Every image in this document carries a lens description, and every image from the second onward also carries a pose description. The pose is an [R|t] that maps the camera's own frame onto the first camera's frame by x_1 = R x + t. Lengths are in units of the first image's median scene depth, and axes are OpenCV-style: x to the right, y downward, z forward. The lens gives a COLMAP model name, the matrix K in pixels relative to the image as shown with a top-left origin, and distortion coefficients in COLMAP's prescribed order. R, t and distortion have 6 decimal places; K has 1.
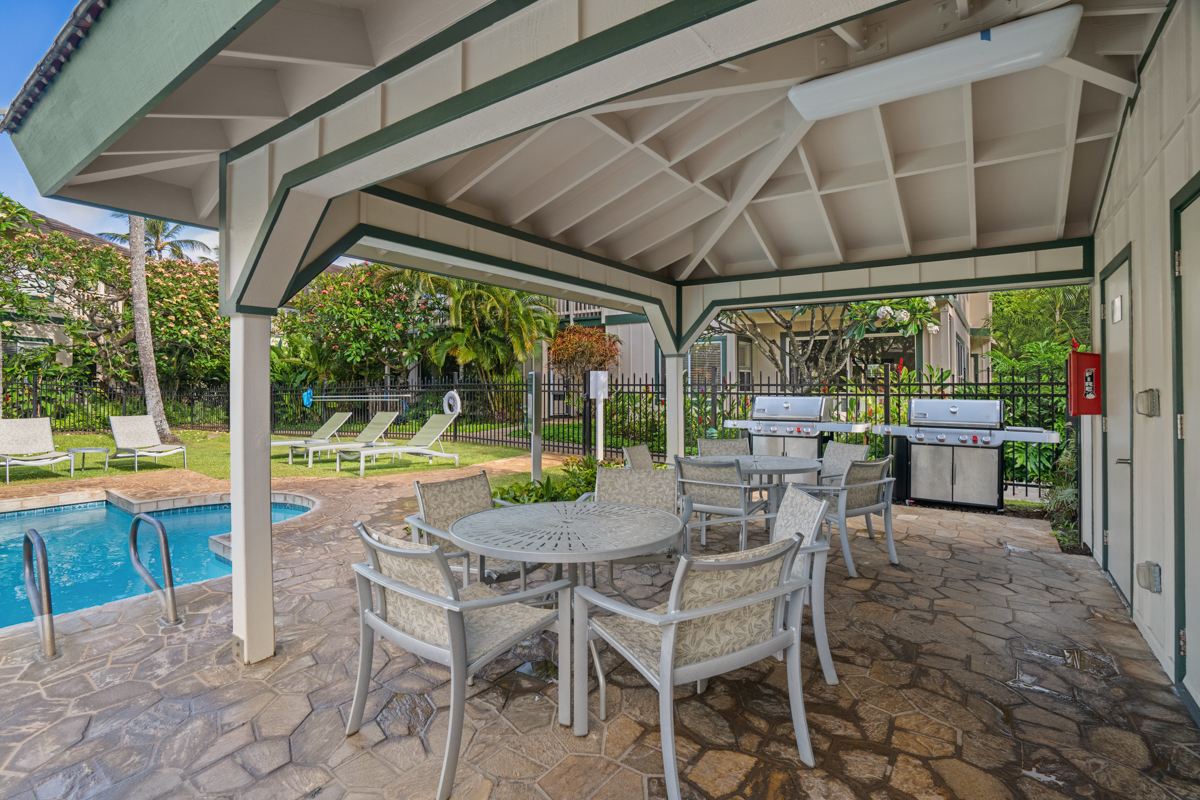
lens RADIAL K [[555.2, 0, 600.0], [0, 555.2, 400.0], [0, 0, 1]] dist [-0.000243, 0.000026]
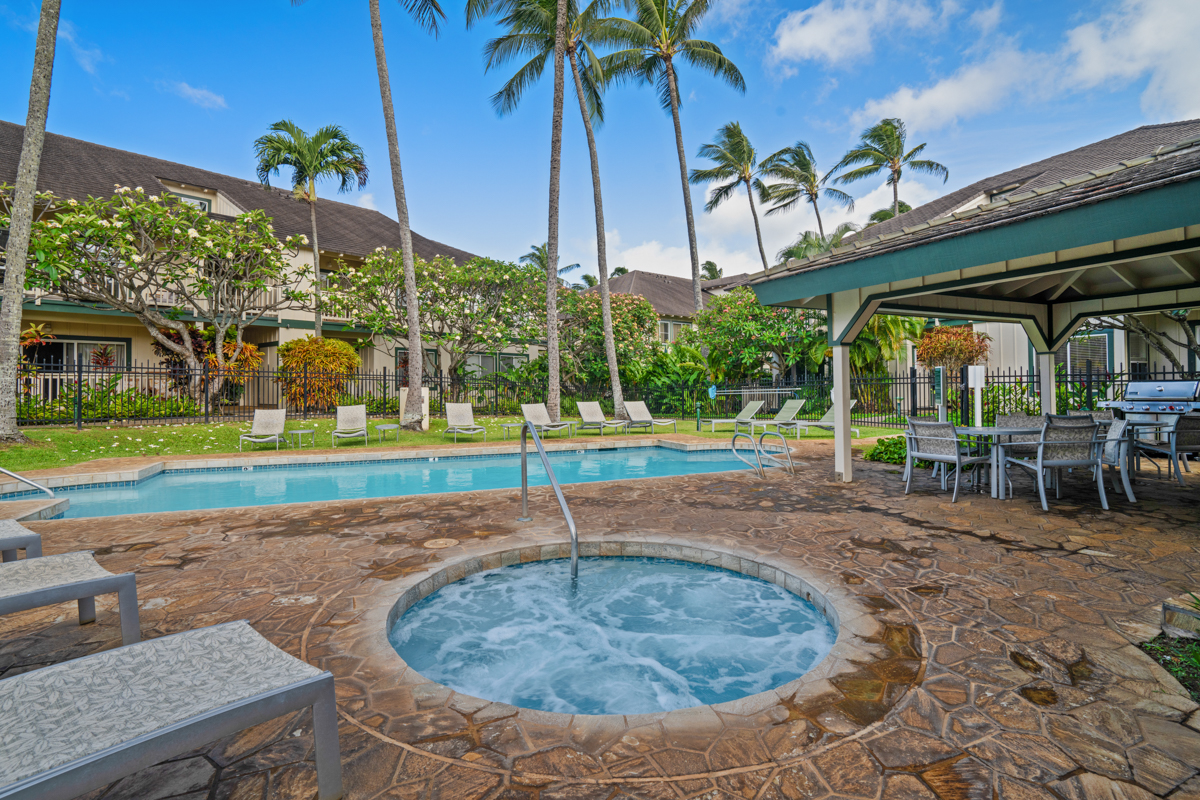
lens RADIAL K [[658.3, 0, 599.9], [0, 658.3, 389.0], [0, 0, 1]] dist [0.021098, 0.000369]
pose [[0.891418, -0.009339, -0.453086, -0.079267], [-0.002551, 0.999668, -0.025625, 0.040442], [0.453175, 0.023999, 0.891098, -0.703379]]
